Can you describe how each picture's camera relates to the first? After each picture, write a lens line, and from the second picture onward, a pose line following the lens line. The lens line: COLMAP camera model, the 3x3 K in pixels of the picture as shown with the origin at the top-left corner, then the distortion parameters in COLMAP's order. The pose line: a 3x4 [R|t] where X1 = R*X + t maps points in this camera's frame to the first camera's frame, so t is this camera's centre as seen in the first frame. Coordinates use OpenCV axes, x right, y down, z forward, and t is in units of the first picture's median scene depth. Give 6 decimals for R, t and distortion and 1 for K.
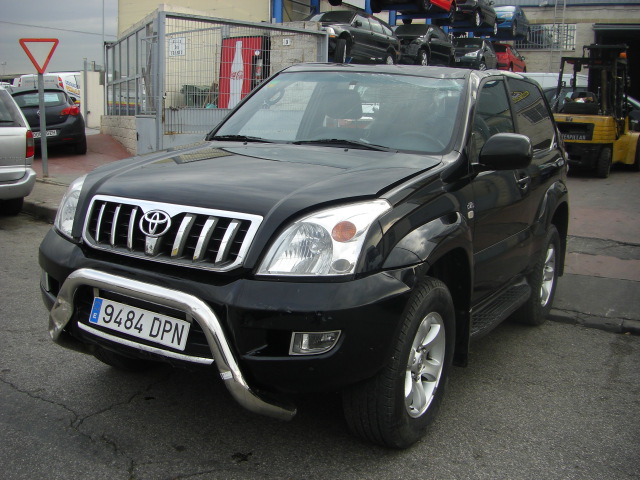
lens RADIAL K [[732.1, 0, 320.0], [0, 732.1, 240.0], [0, 0, 1]] dist [-0.141030, 0.013624]
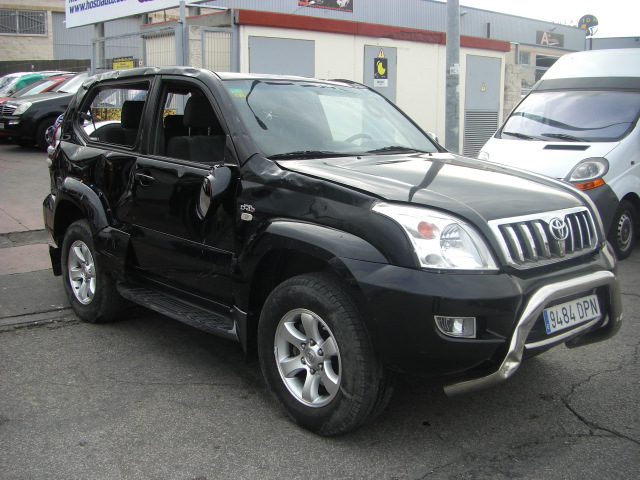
lens RADIAL K [[732.1, 0, 320.0], [0, 732.1, 240.0], [0, 0, 1]] dist [-0.141030, 0.013624]
pose [[0.279741, -0.206961, 0.937503, -1.413692], [0.161014, 0.972772, 0.166702, -0.258971], [-0.946477, 0.104318, 0.305448, 1.000421]]
